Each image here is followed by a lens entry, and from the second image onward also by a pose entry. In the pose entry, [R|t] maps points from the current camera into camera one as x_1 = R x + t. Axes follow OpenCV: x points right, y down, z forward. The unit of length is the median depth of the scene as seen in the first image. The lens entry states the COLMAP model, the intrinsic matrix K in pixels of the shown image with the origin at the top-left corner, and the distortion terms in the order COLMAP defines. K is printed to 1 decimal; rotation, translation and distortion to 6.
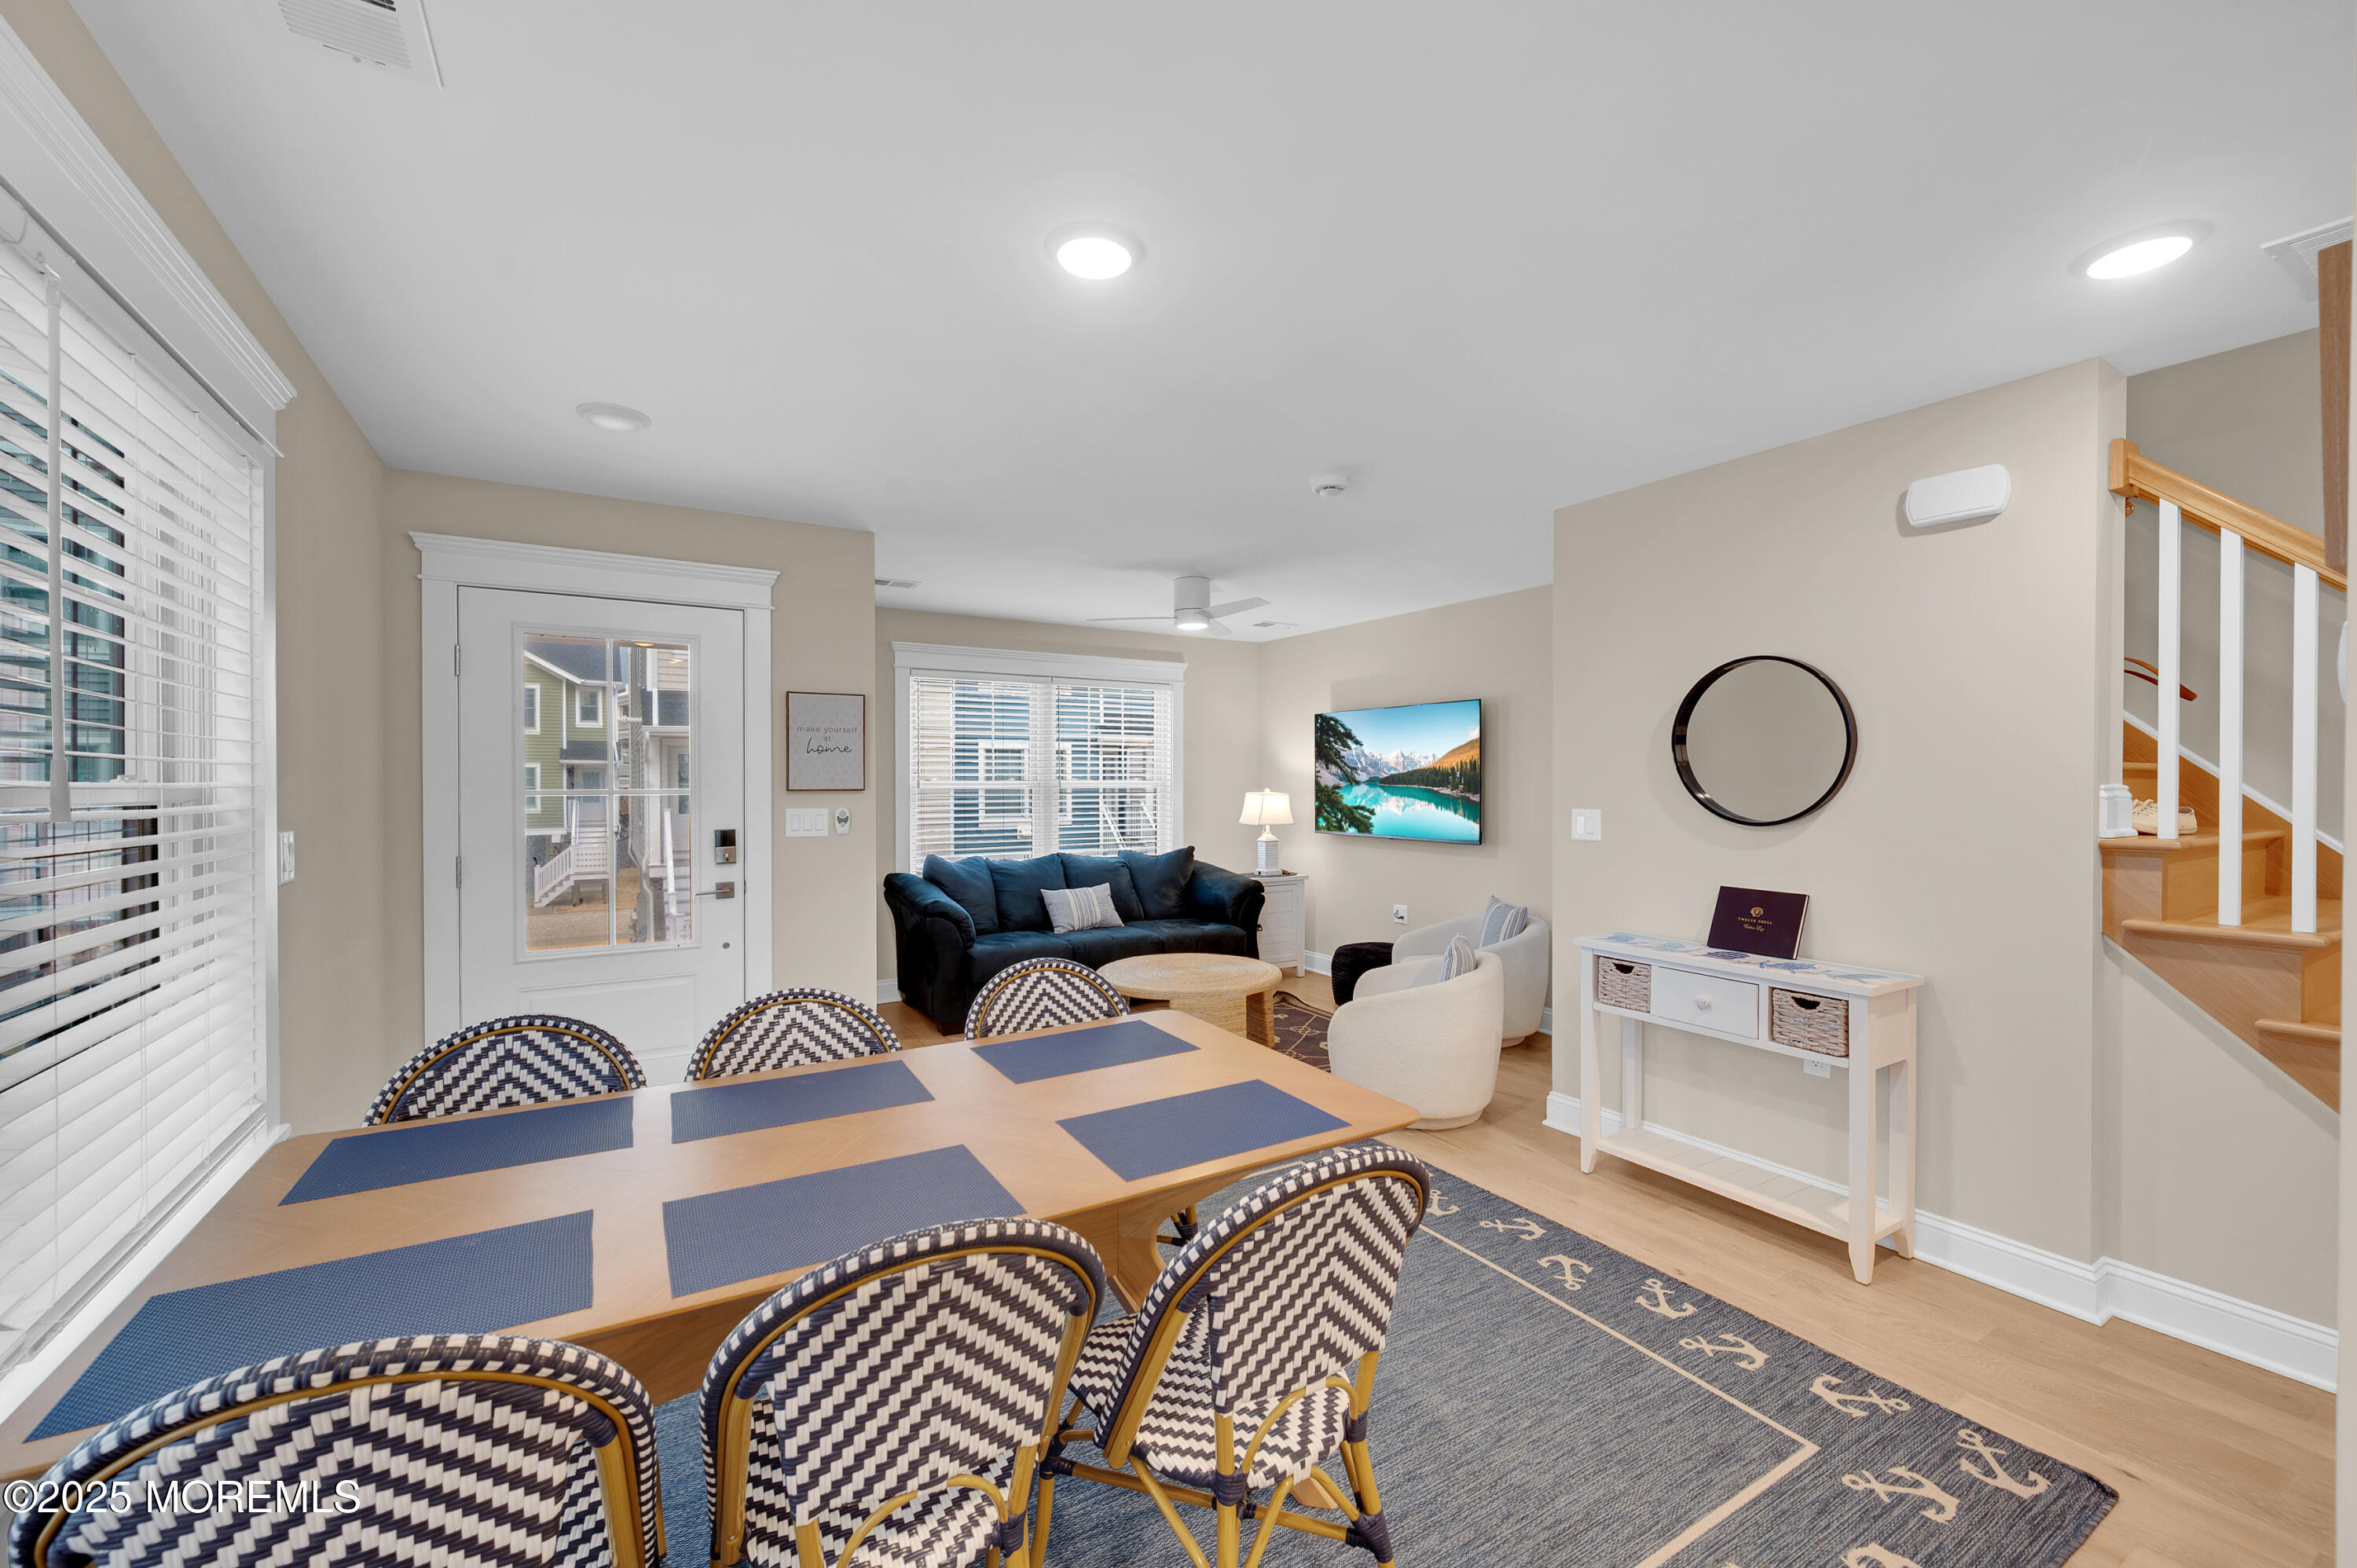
lens RADIAL K [[961.9, 0, 1186.2], [0, 961.9, 778.5], [0, 0, 1]] dist [0.001355, -0.000253]
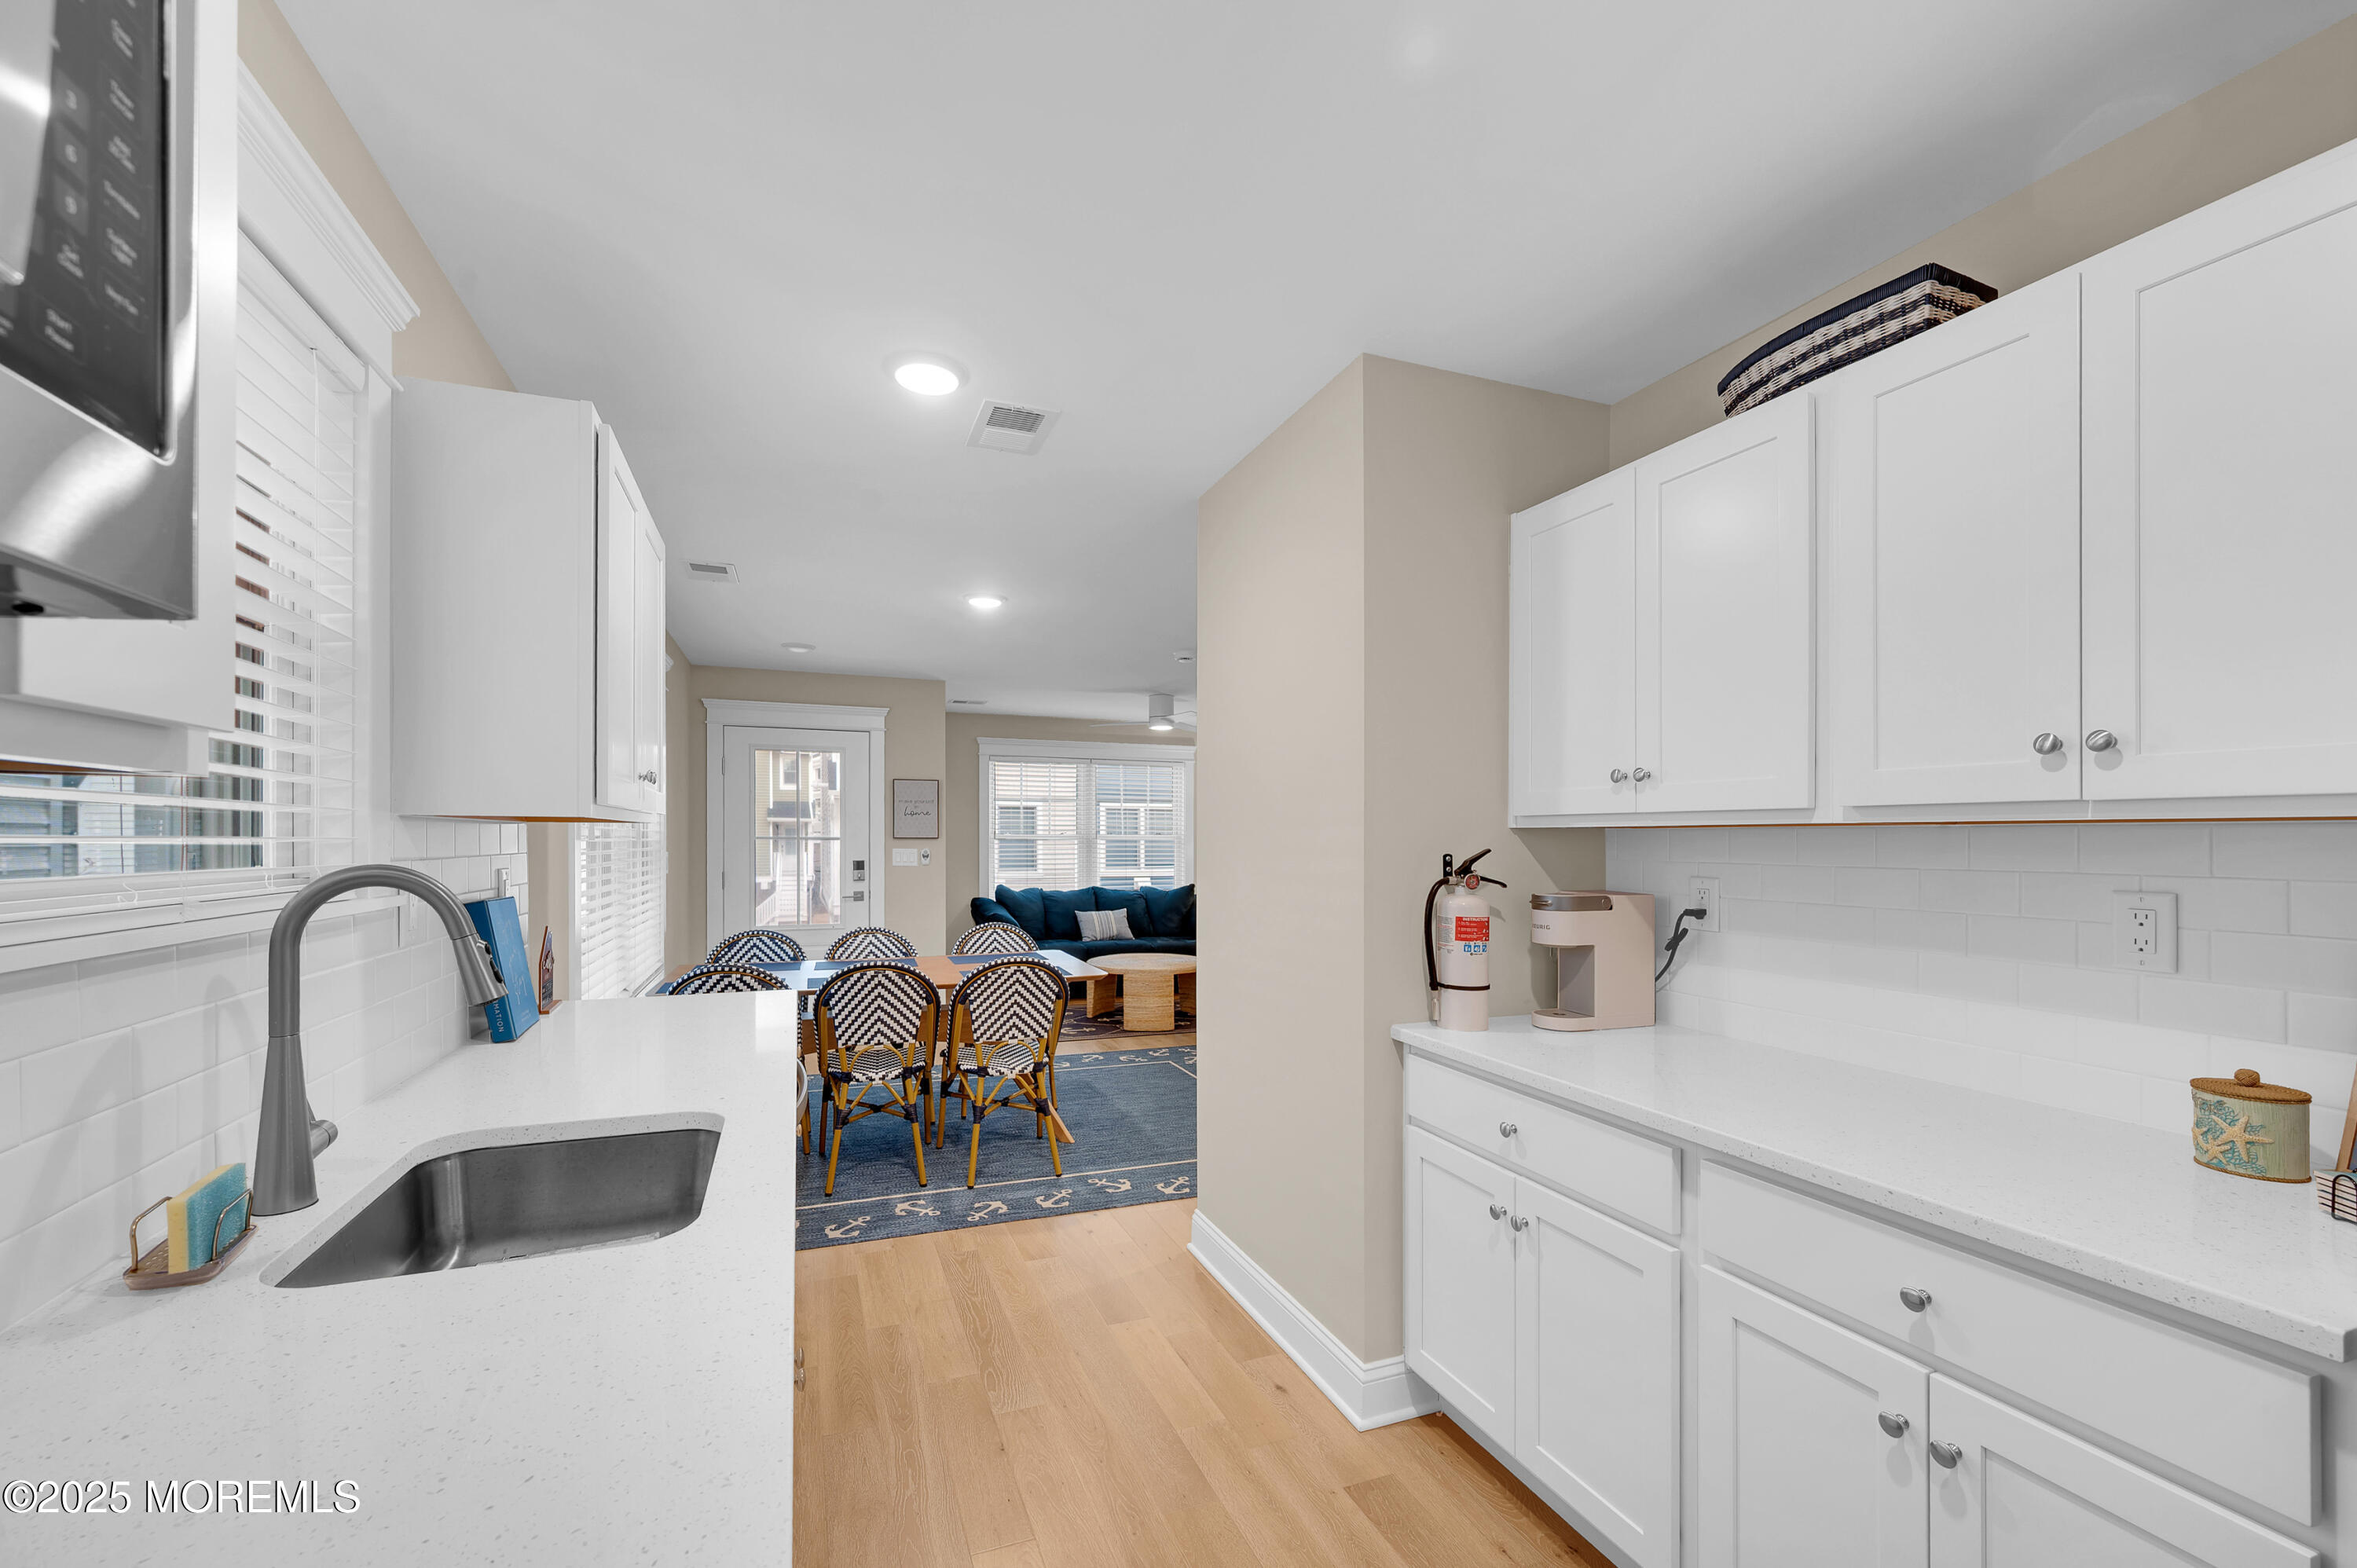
lens RADIAL K [[961.9, 0, 1133.9], [0, 961.9, 835.8], [0, 0, 1]] dist [0.001355, -0.000253]
pose [[0.977432, 0.004409, -0.211204, 0.236762], [-0.004577, 0.999989, -0.000308, 0.004872], [0.211200, 0.001268, 0.977442, -0.374182]]
